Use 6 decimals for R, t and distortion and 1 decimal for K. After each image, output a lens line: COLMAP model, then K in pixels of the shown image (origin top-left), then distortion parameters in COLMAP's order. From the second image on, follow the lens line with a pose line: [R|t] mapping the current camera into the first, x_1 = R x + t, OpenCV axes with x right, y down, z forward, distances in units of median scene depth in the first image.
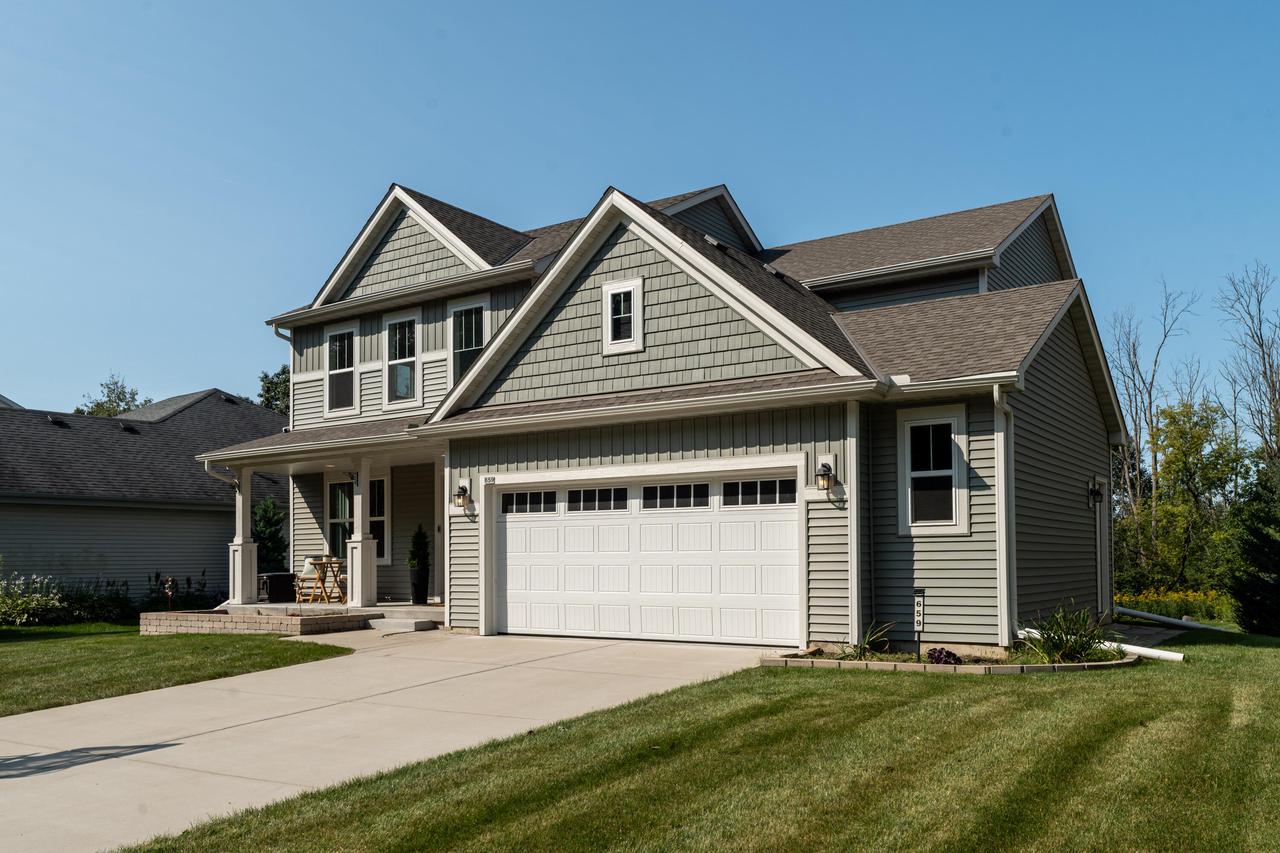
lens RADIAL K [[1001.4, 0, 640.0], [0, 1001.4, 426.5], [0, 0, 1]] dist [0.006599, 0.001621]
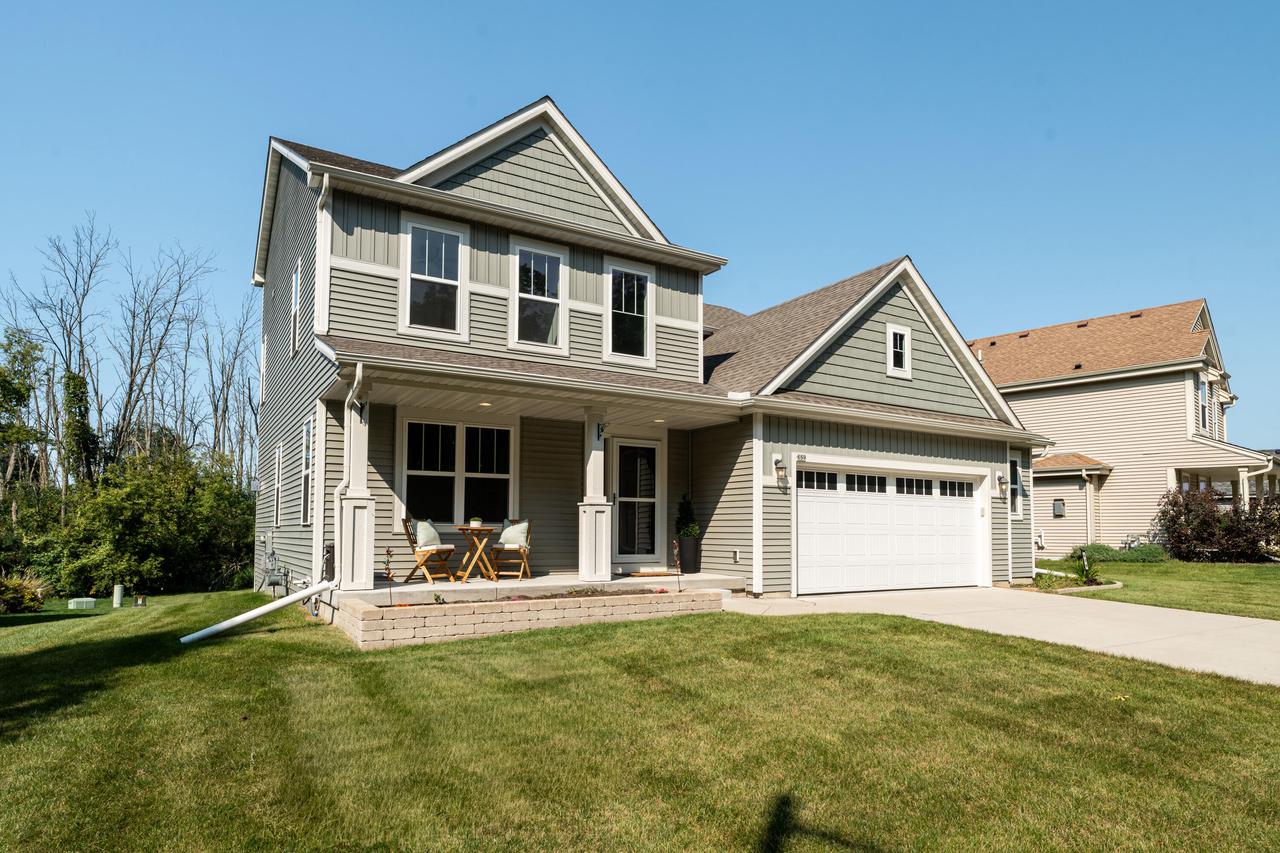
lens RADIAL K [[753.6, 0, 640.0], [0, 753.6, 426.5], [0, 0, 1]] dist [0.003024, 0.000330]
pose [[0.422213, 0.135502, 0.896312, -0.989081], [-0.128431, 0.987733, -0.088825, 0.117511], [-0.897353, -0.077611, 0.434436, 0.801206]]
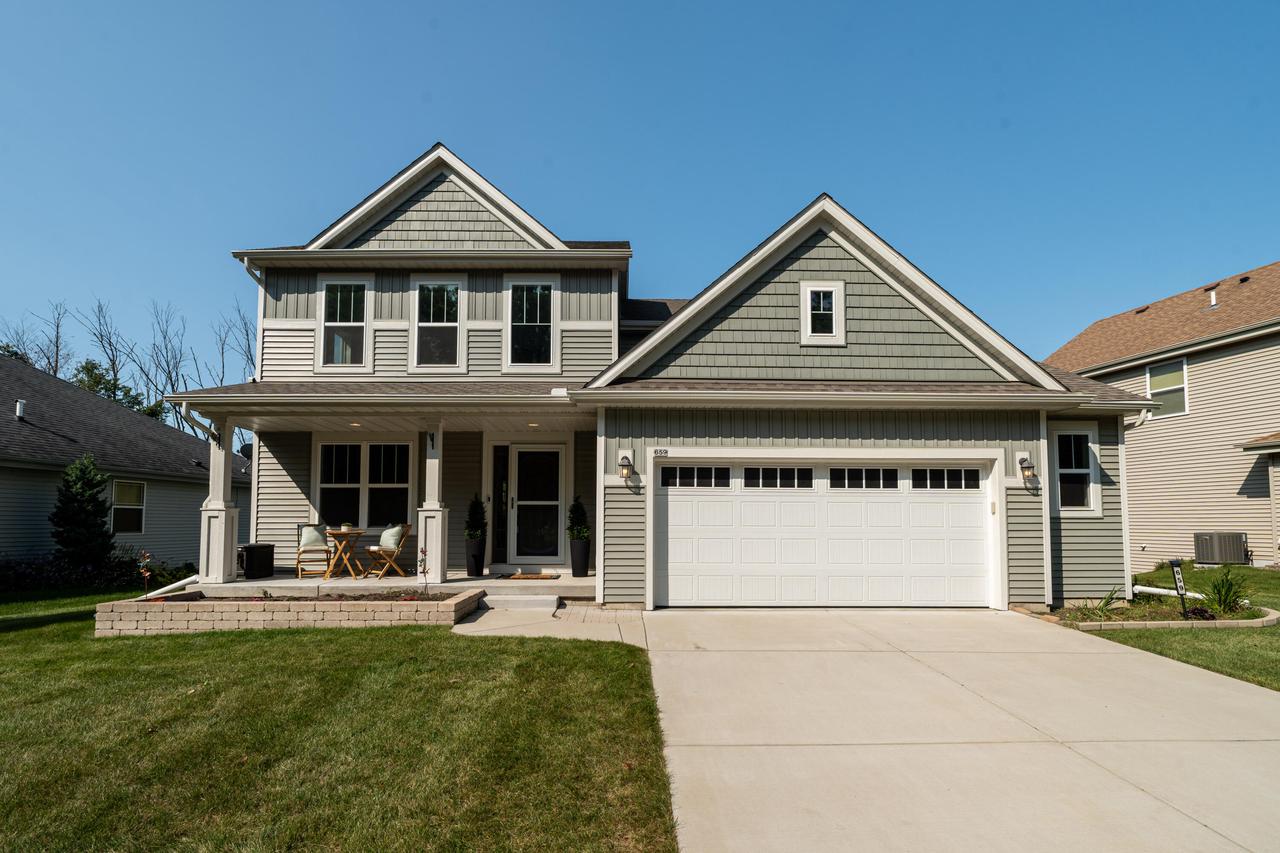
lens RADIAL K [[598.1, 0, 624.0], [0, 598.1, 444.7], [0, 0, 1]] dist [-0.002716, 0.000033]
pose [[0.829814, 0.080491, 0.552205, -0.509672], [-0.082406, 0.996369, -0.021400, 0.061691], [-0.551922, -0.027747, 0.833434, 0.528232]]
